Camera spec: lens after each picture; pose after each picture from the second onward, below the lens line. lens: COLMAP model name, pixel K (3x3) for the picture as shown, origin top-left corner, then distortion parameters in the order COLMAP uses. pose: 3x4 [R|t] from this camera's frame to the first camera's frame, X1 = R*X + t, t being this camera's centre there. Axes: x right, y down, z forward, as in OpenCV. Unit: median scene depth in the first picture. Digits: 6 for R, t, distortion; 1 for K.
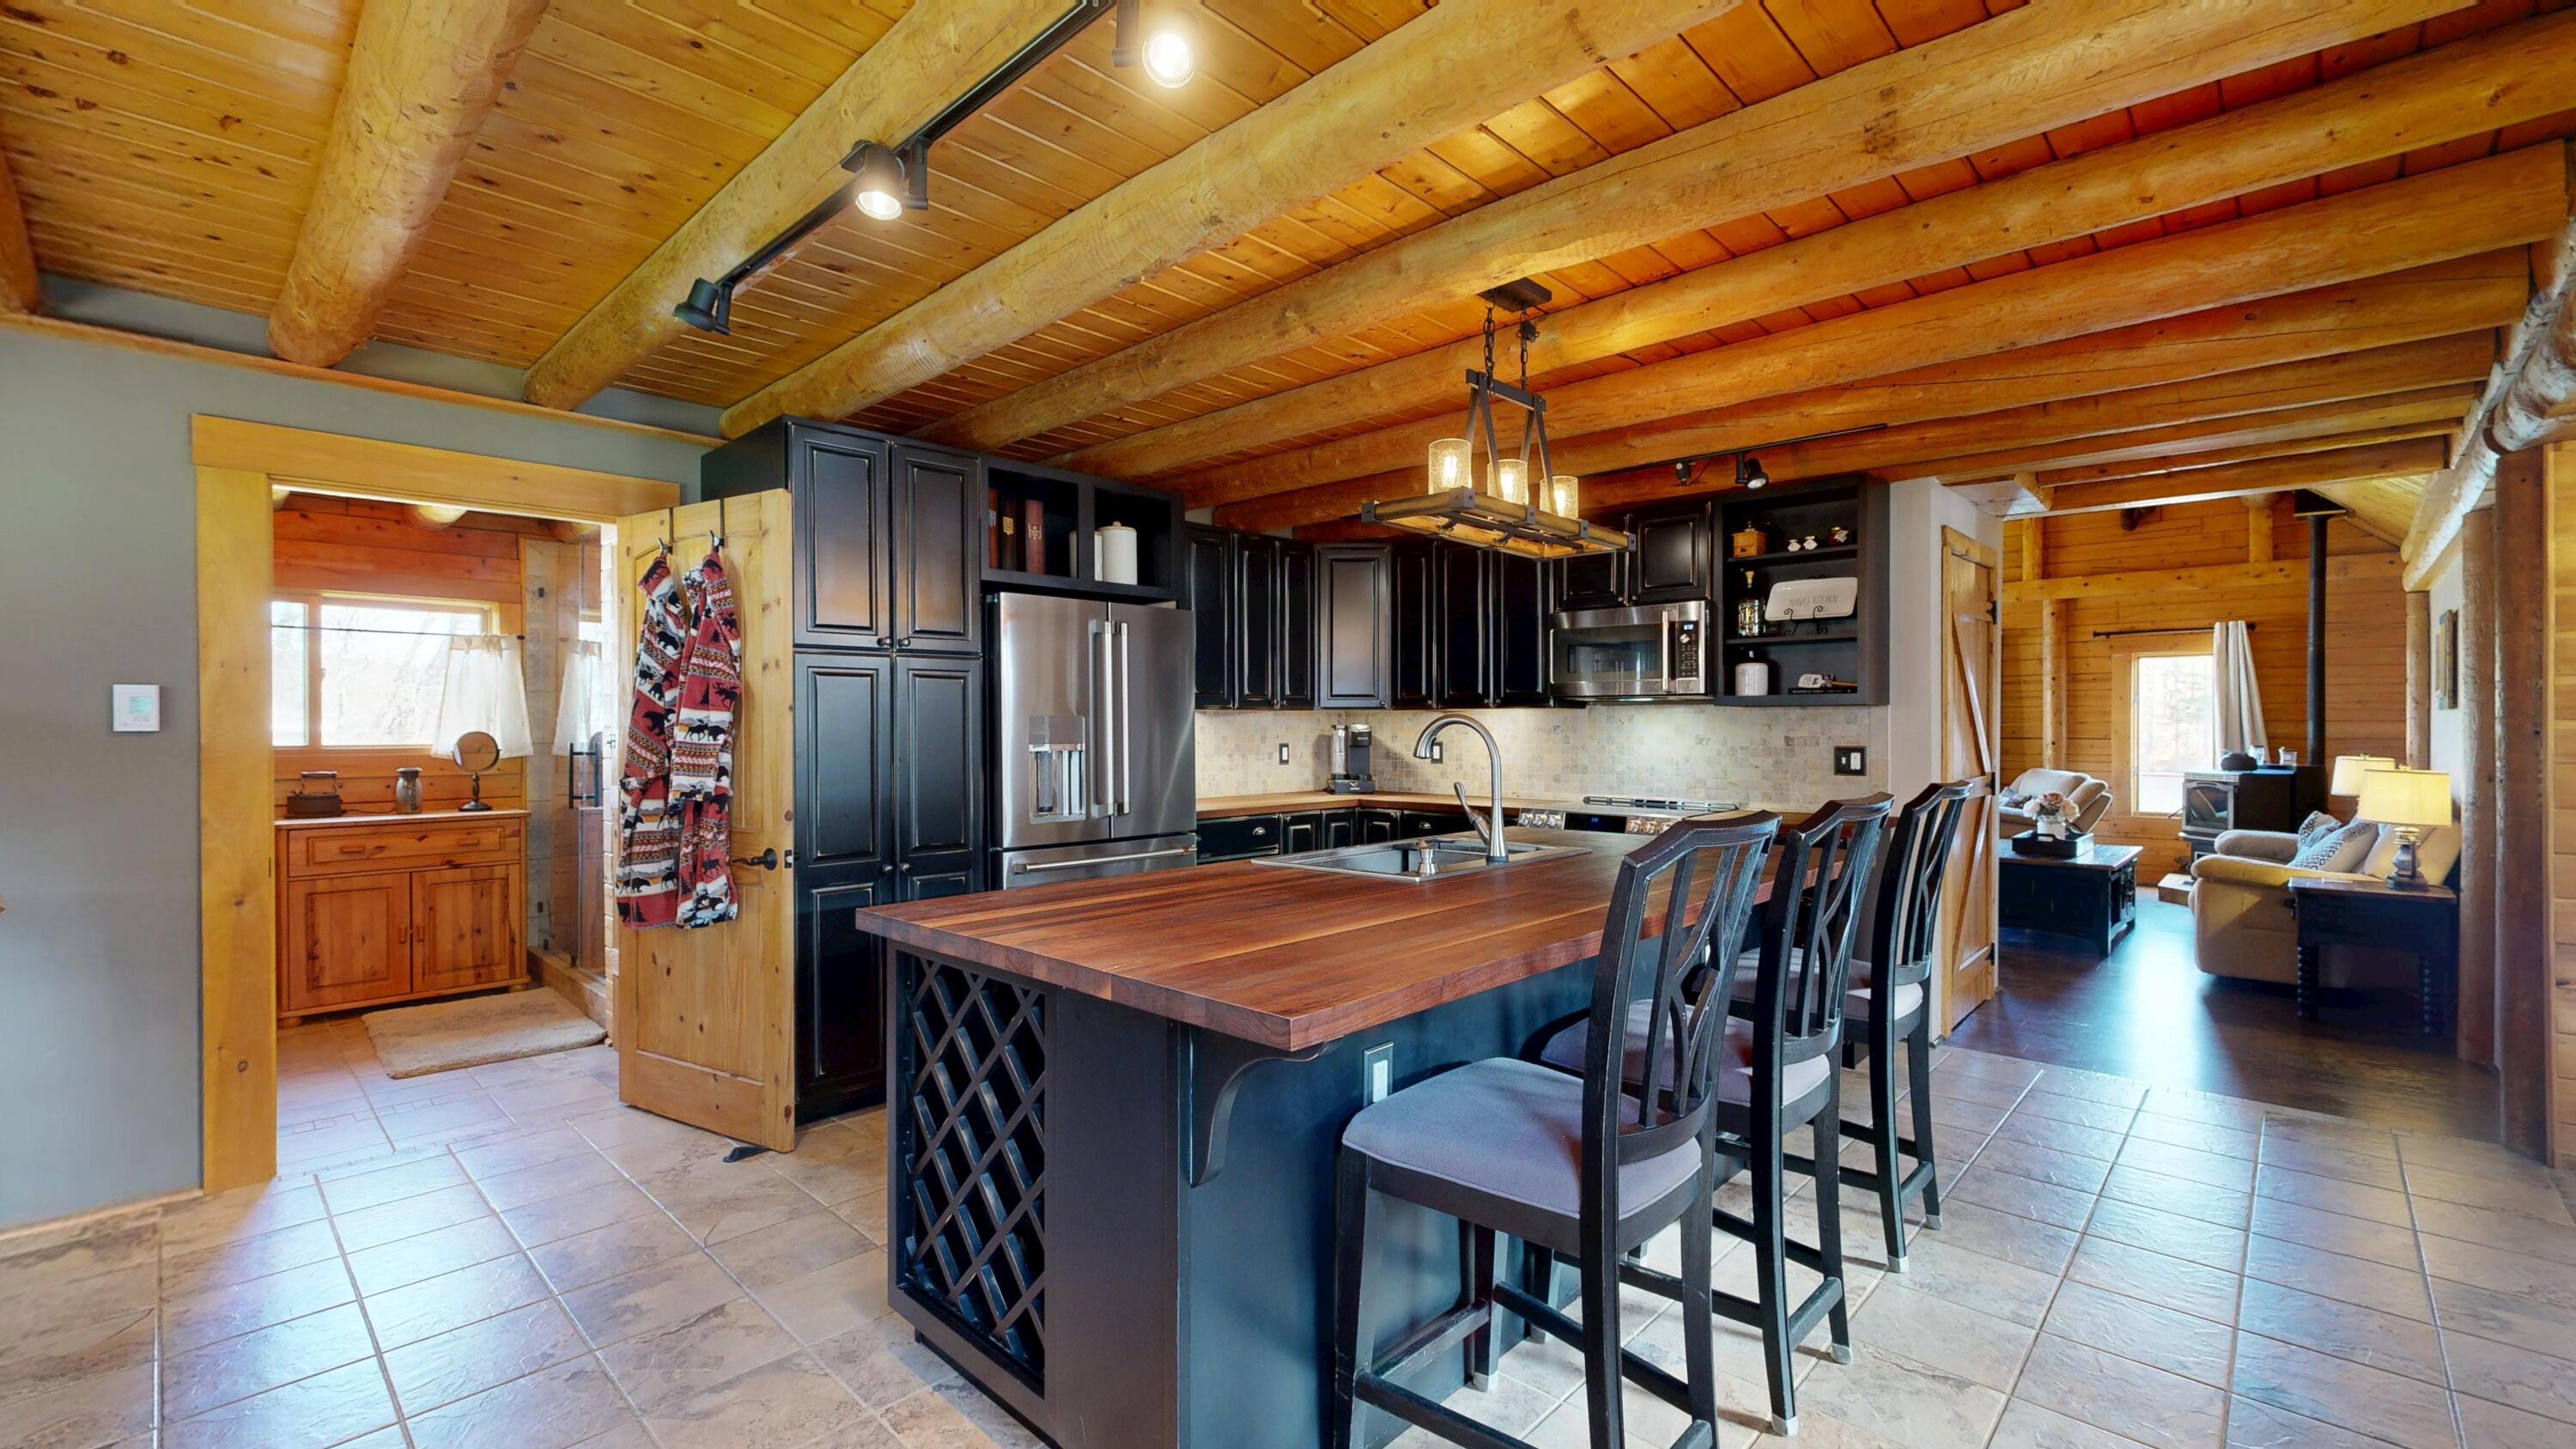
lens RADIAL K [[1070.2, 0, 1292.9], [0, 1070.2, 728.4], [0, 0, 1]] dist [-0.000857, 0.000057]
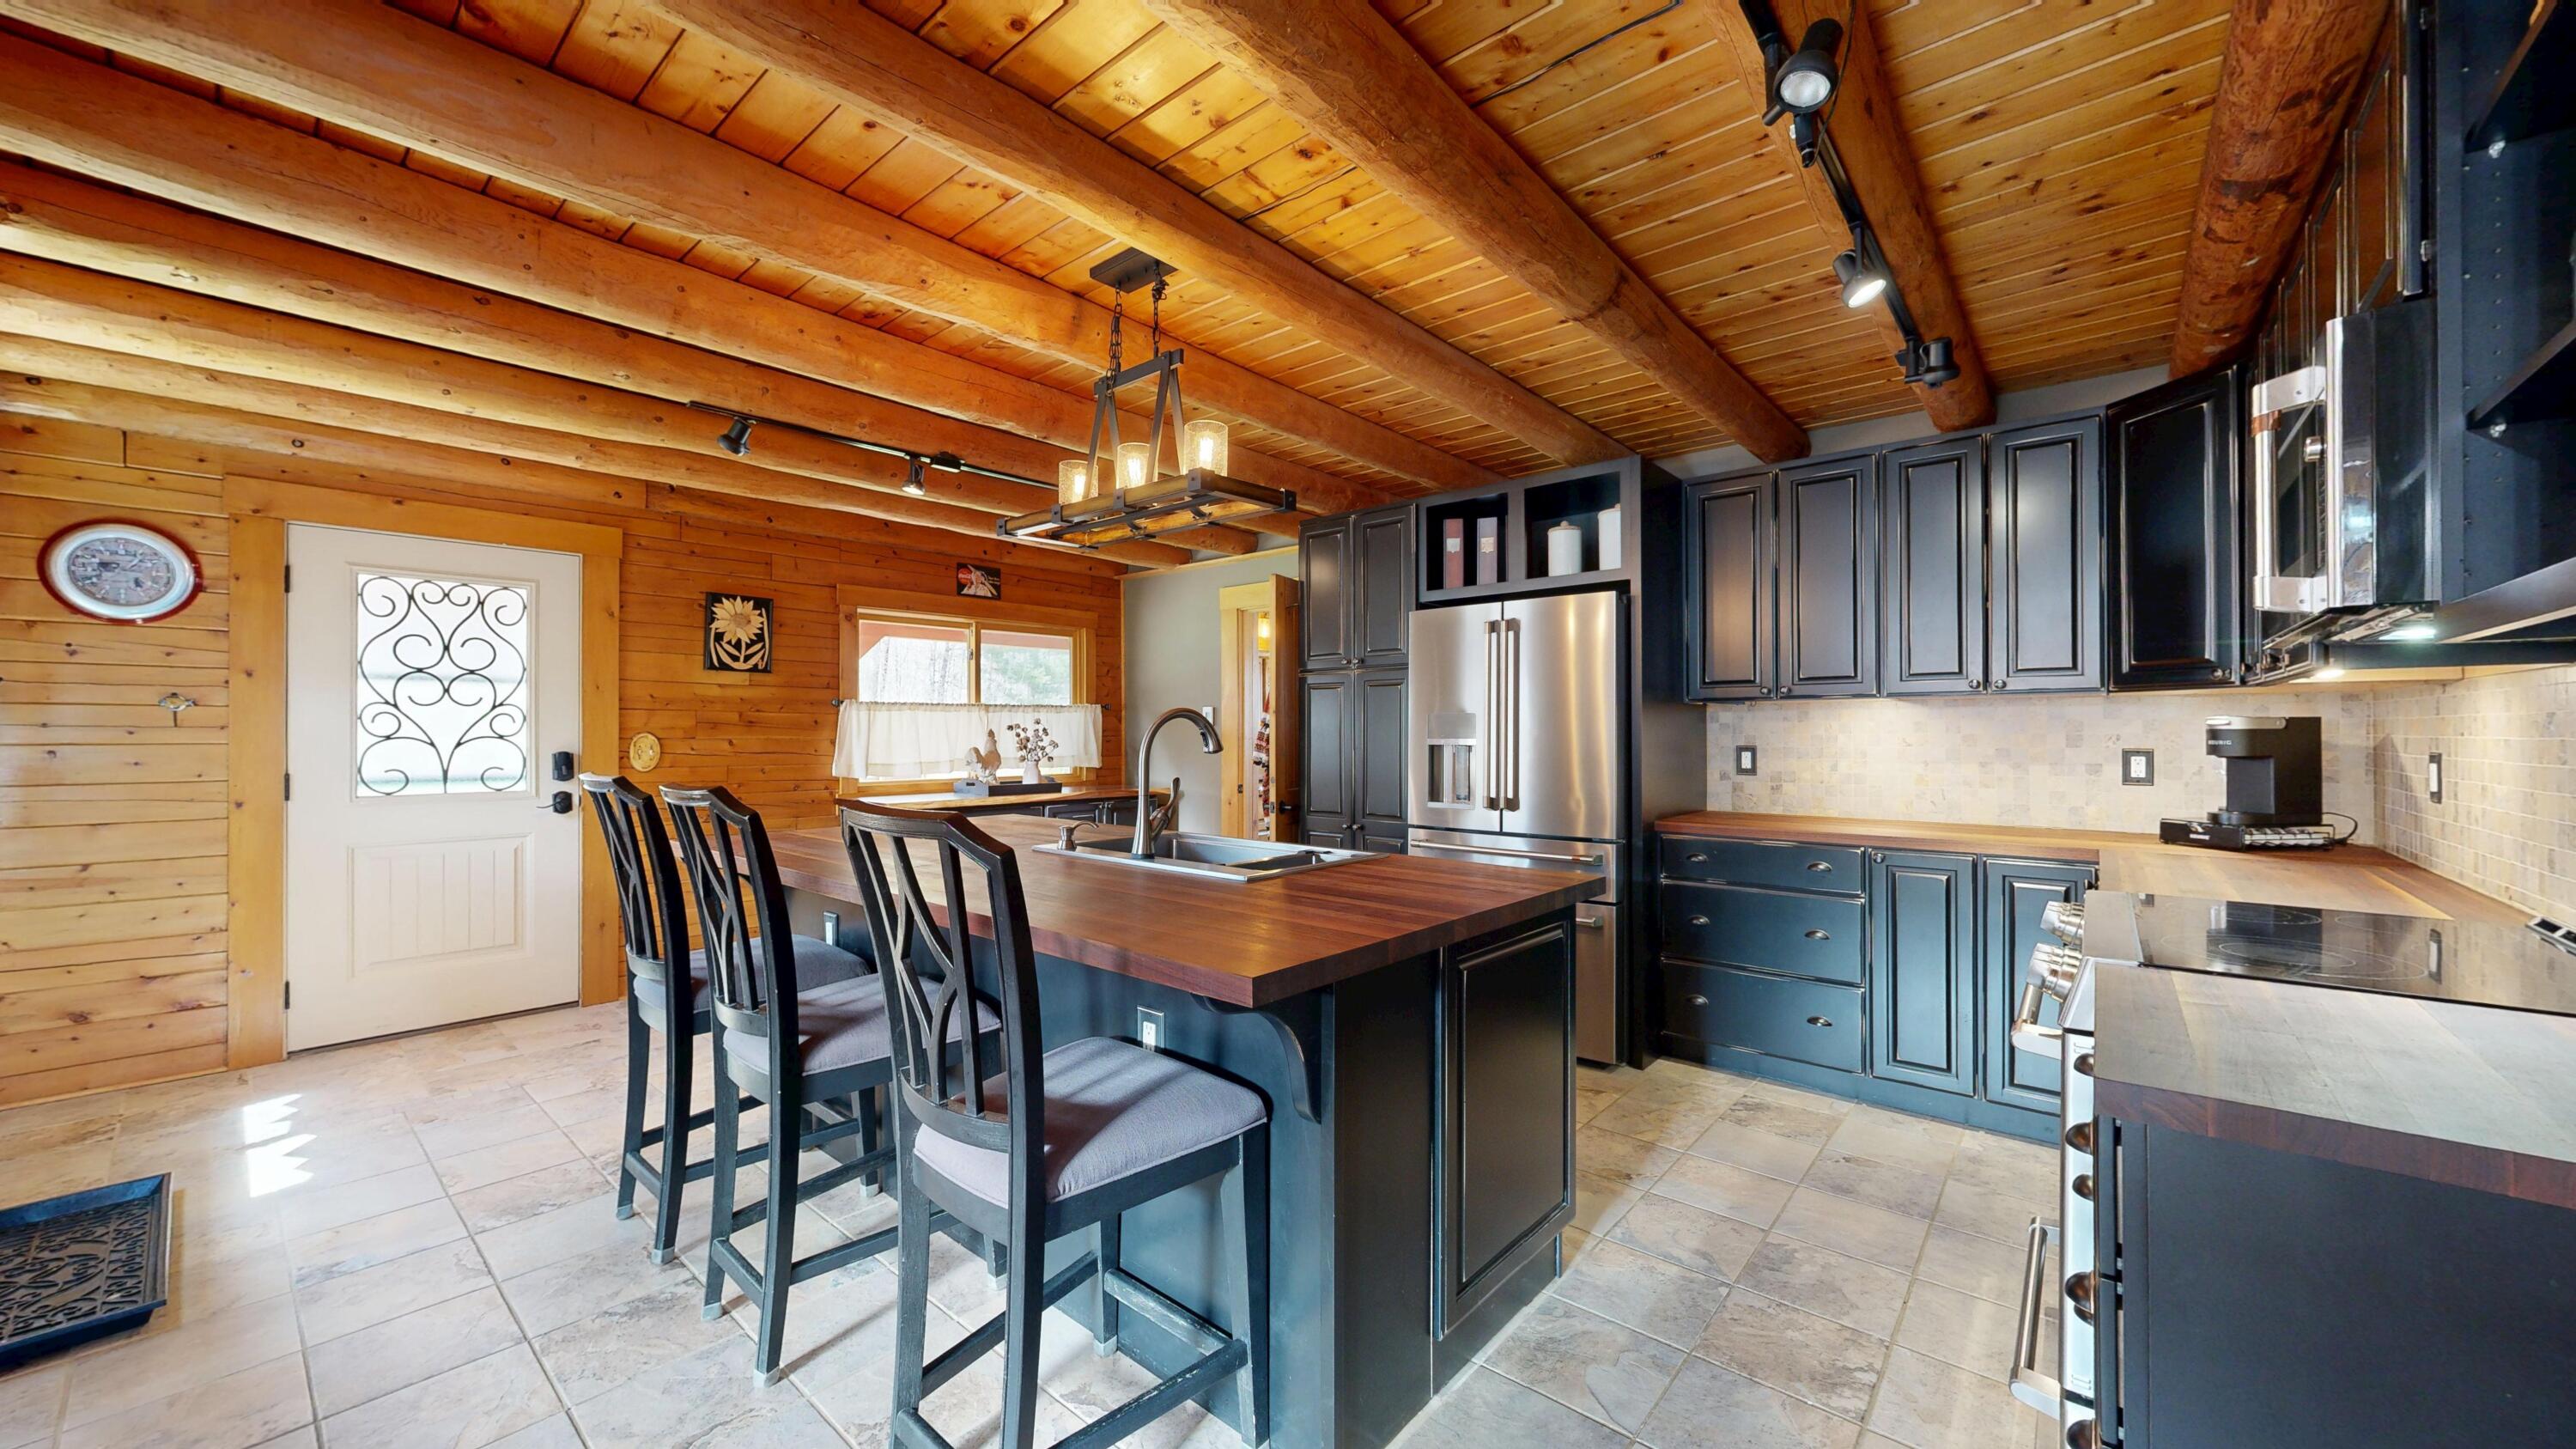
lens RADIAL K [[944.0, 0, 1298.0], [0, 944.0, 724.2], [0, 0, 1]] dist [-0.011945, 0.000016]
pose [[0.048586, -0.003692, -0.998812, 0.654085], [-0.001765, 0.999991, -0.003782, 0.002969], [0.998817, 0.001946, 0.048579, 0.675719]]
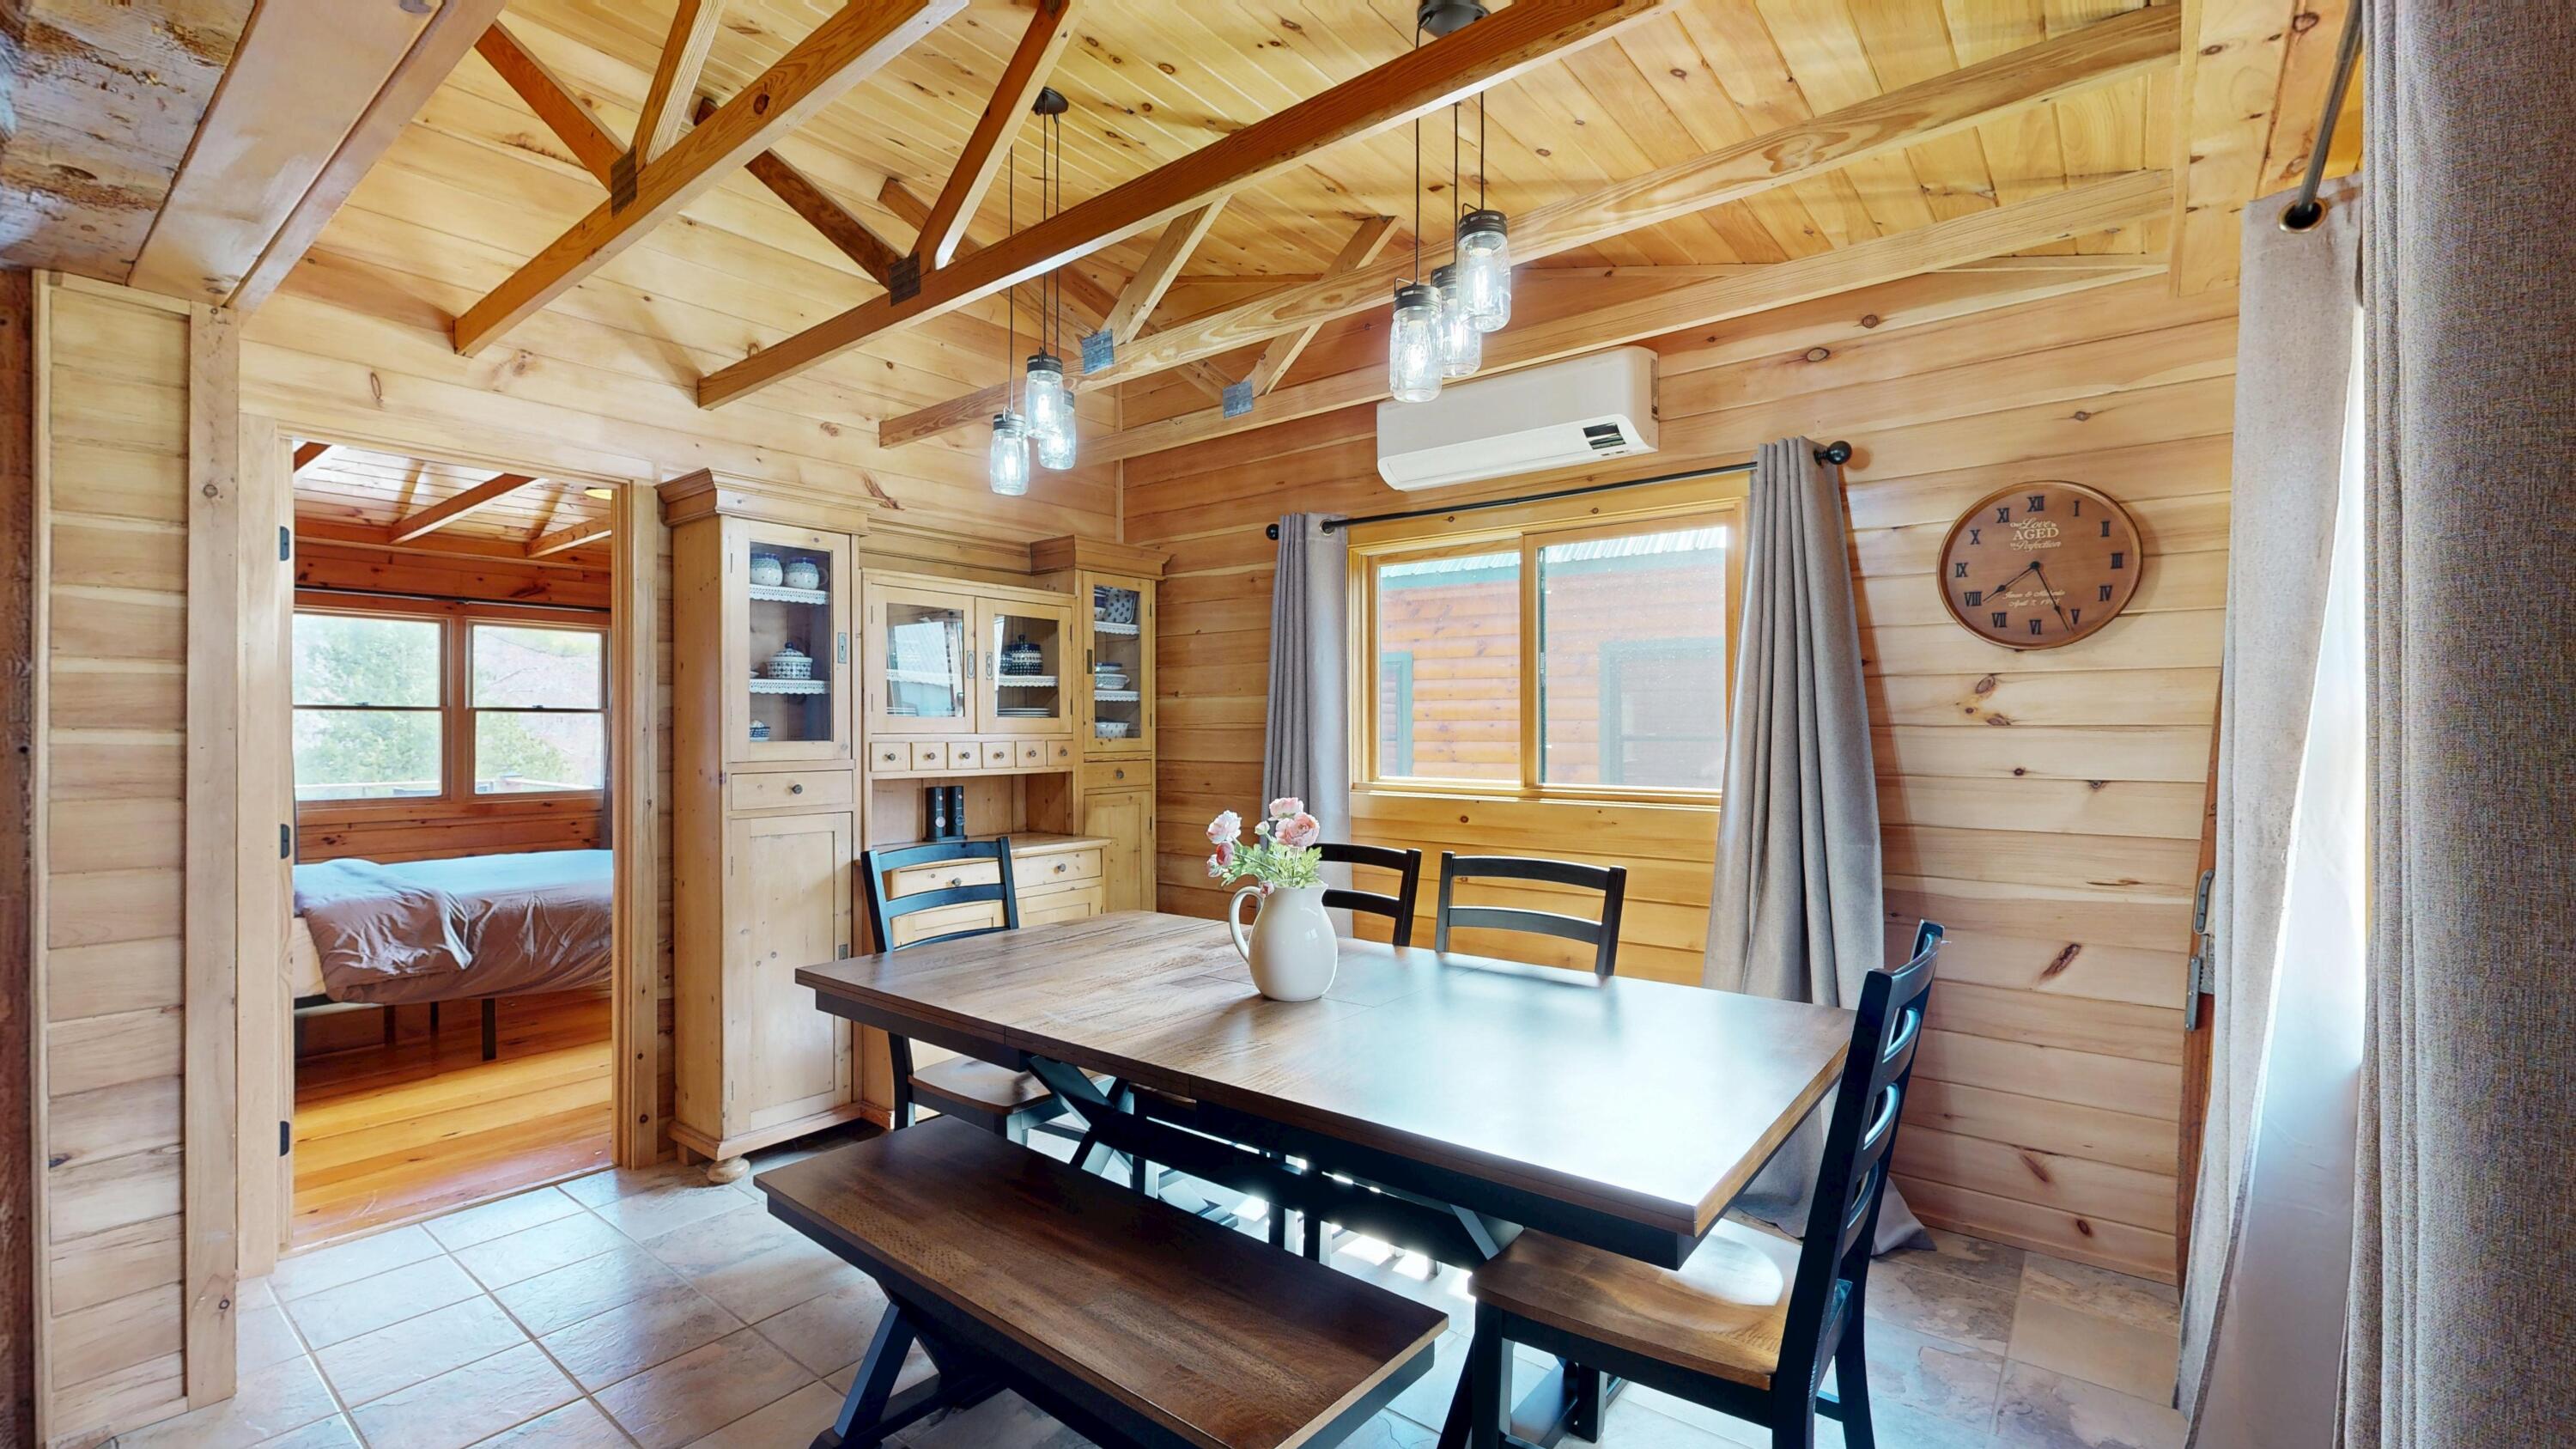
lens RADIAL K [[1070.2, 0, 1293.1], [0, 1070.2, 727.7], [0, 0, 1]] dist [-0.000857, 0.000057]
pose [[-0.087159, 0.000856, 0.996194, 0.356544], [-0.001403, 0.999999, -0.000982, -0.006181], [-0.996193, -0.001484, -0.087158, 0.241949]]
